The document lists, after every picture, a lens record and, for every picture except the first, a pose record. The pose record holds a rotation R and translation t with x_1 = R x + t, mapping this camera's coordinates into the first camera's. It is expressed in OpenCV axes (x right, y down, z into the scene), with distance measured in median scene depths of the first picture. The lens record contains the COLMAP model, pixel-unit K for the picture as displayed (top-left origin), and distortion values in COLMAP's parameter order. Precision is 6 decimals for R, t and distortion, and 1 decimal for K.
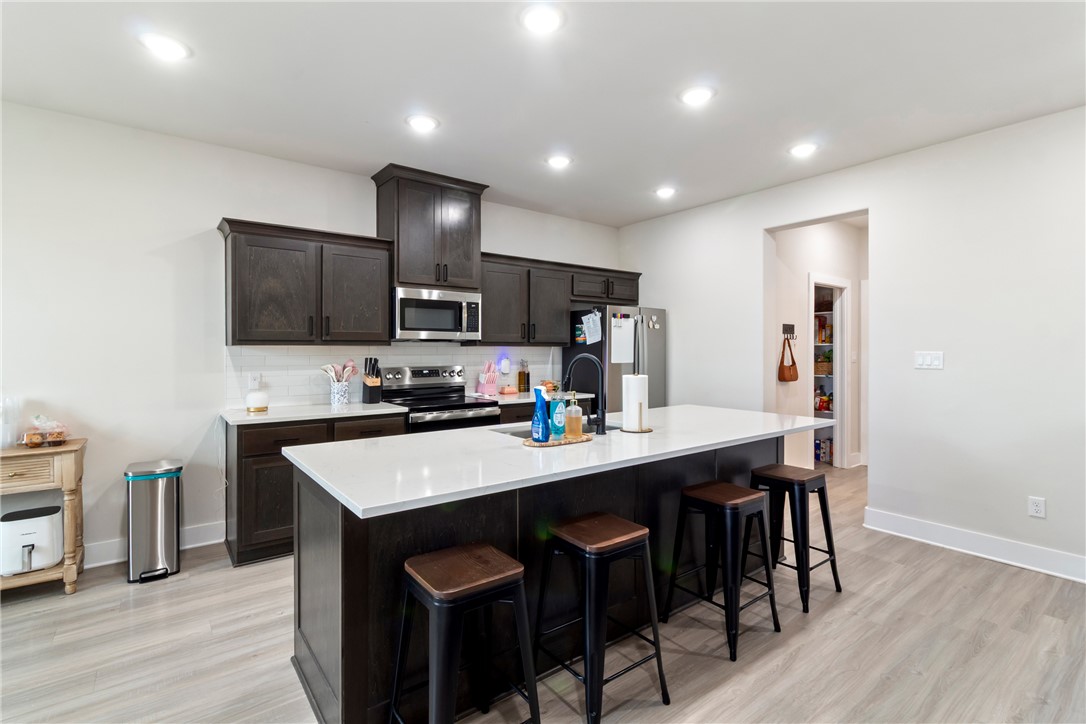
lens RADIAL K [[508.9, 0, 547.6], [0, 508.9, 354.2], [0, 0, 1]] dist [0.001096, -0.000025]
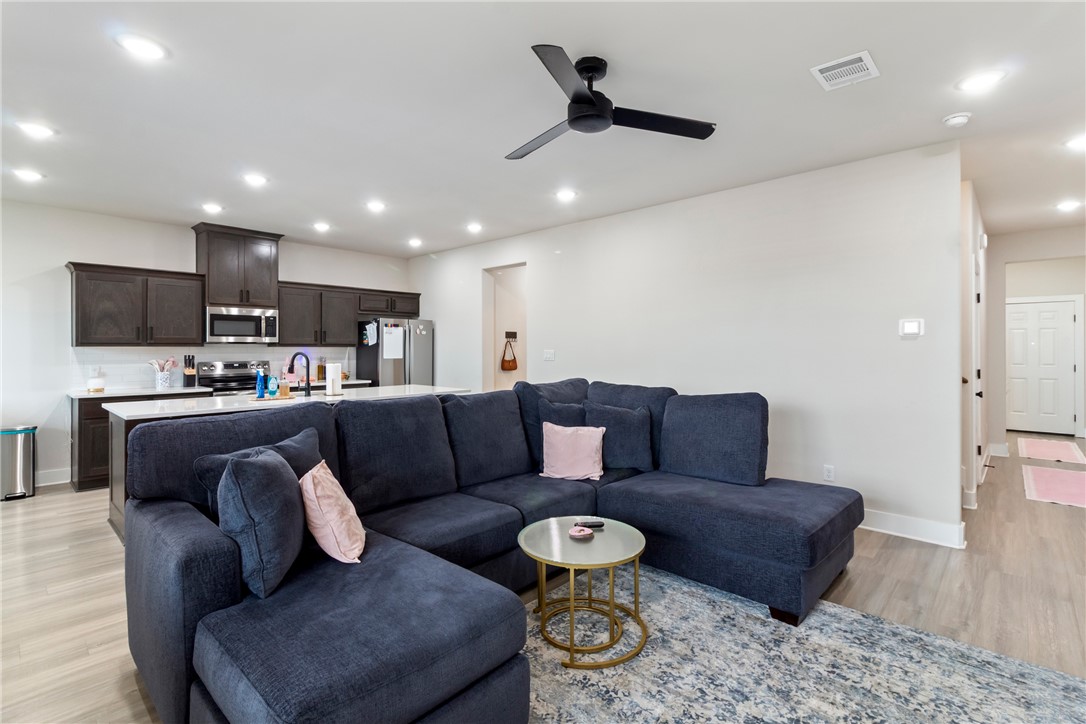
lens RADIAL K [[505.0, 0, 545.0], [0, 505.0, 350.7], [0, 0, 1]] dist [0.001585, 0.000820]
pose [[0.985603, -0.003039, 0.169050, 0.389851], [0.004169, 0.999971, -0.006330, 0.007470], [-0.169026, 0.006944, 0.985587, -0.557493]]
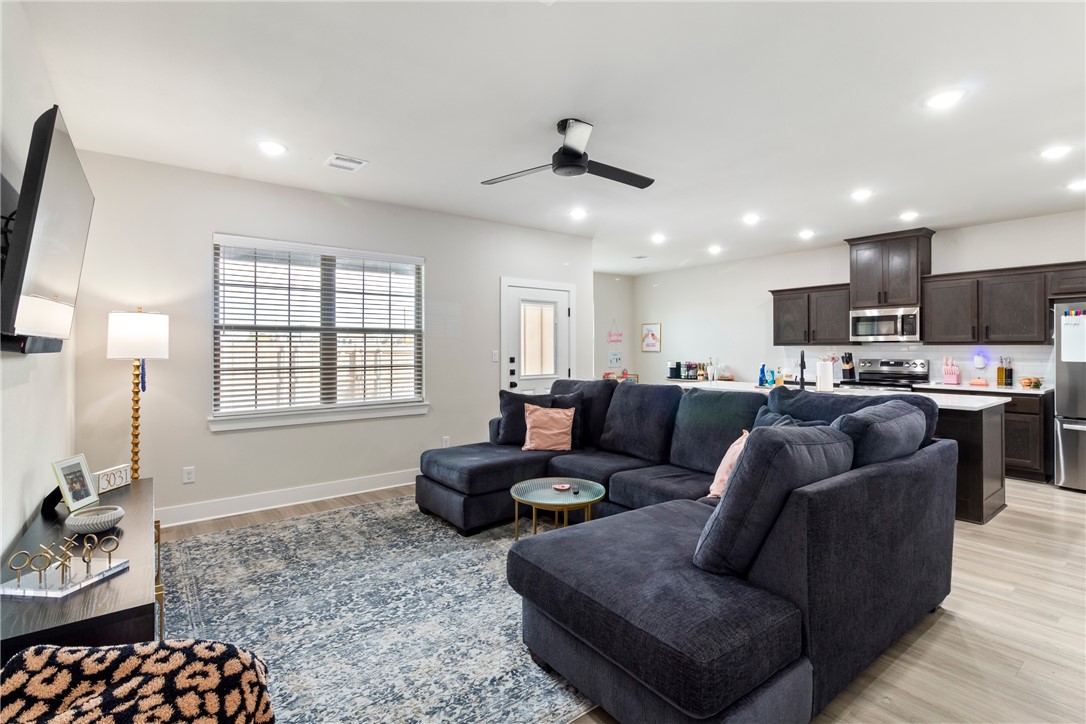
lens RADIAL K [[506.9, 0, 541.7], [0, 506.9, 344.8], [0, 0, 1]] dist [0.000893, 0.000436]
pose [[-0.000938, -0.004626, -0.999989, 1.317421], [-0.008557, 0.999953, -0.004618, -0.002084], [0.999963, 0.008552, -0.000977, -0.021057]]
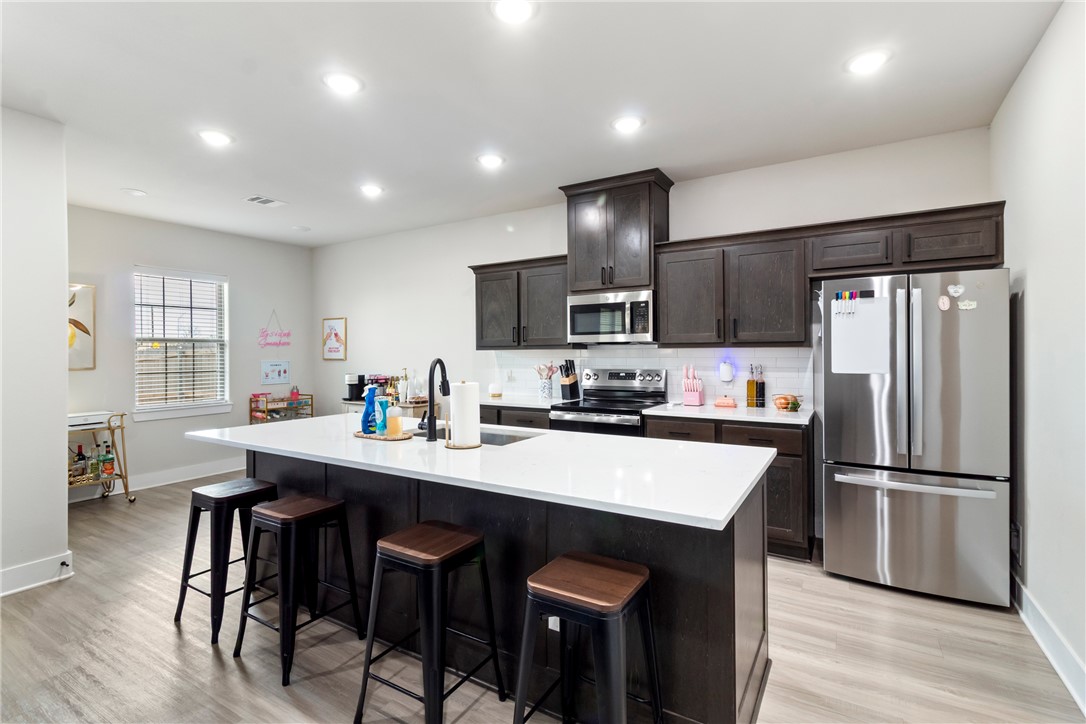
lens RADIAL K [[505.0, 0, 545.0], [0, 505.0, 350.7], [0, 0, 1]] dist [0.001585, 0.000820]
pose [[0.358662, -0.004463, -0.933457, 0.676074], [-0.002242, 0.999982, -0.005642, -0.006726], [0.933465, 0.004116, 0.358646, 0.531198]]
